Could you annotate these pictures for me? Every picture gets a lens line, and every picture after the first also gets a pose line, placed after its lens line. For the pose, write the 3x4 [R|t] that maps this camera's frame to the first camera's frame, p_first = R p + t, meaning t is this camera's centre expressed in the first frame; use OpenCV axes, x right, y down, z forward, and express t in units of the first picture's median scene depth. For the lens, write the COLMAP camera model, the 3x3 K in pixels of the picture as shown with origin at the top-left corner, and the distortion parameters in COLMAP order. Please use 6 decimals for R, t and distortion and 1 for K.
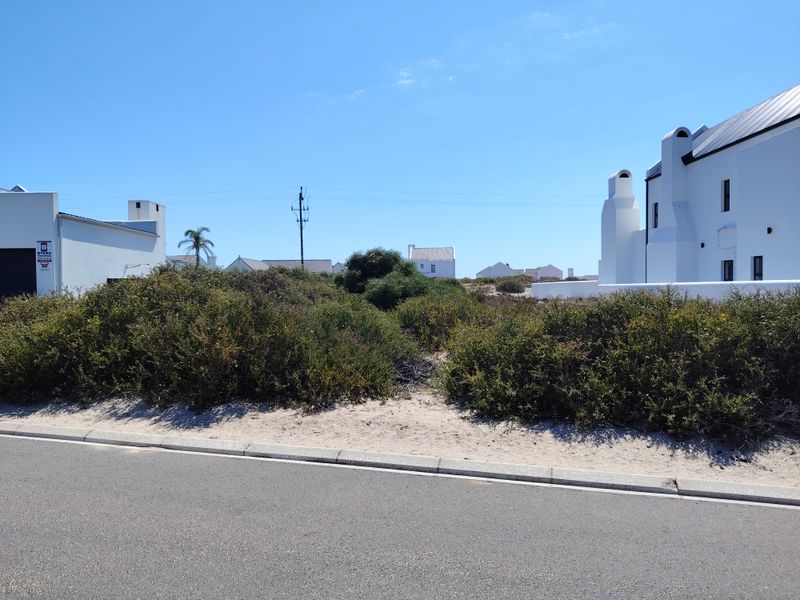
lens RADIAL K [[556.4, 0, 399.7], [0, 556.4, 299.5], [0, 0, 1]] dist [0.039129, -0.055024]
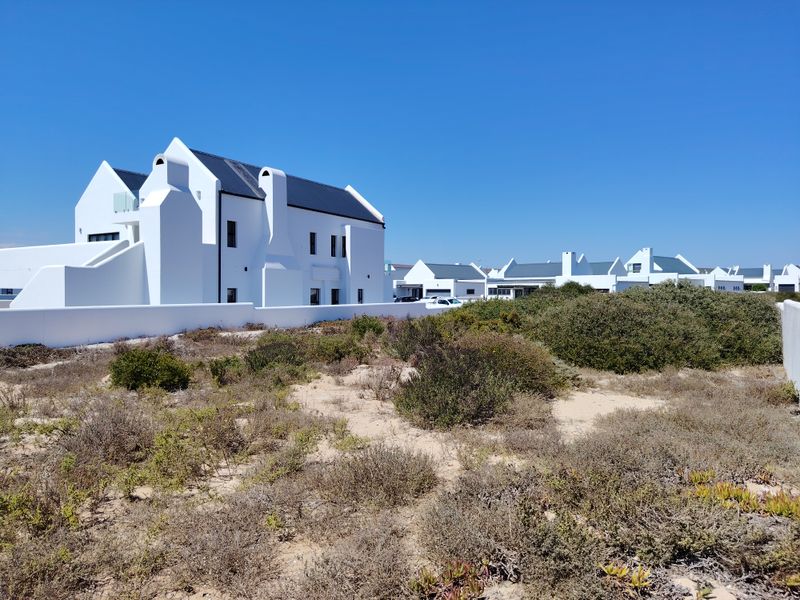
lens RADIAL K [[556.4, 0, 405.6], [0, 556.4, 299.7], [0, 0, 1]] dist [0.039129, -0.055024]
pose [[-0.861571, 0.015821, 0.507391, -0.313557], [0.034586, 0.999021, 0.027578, -0.076676], [-0.506458, 0.041308, -0.861275, 2.093037]]
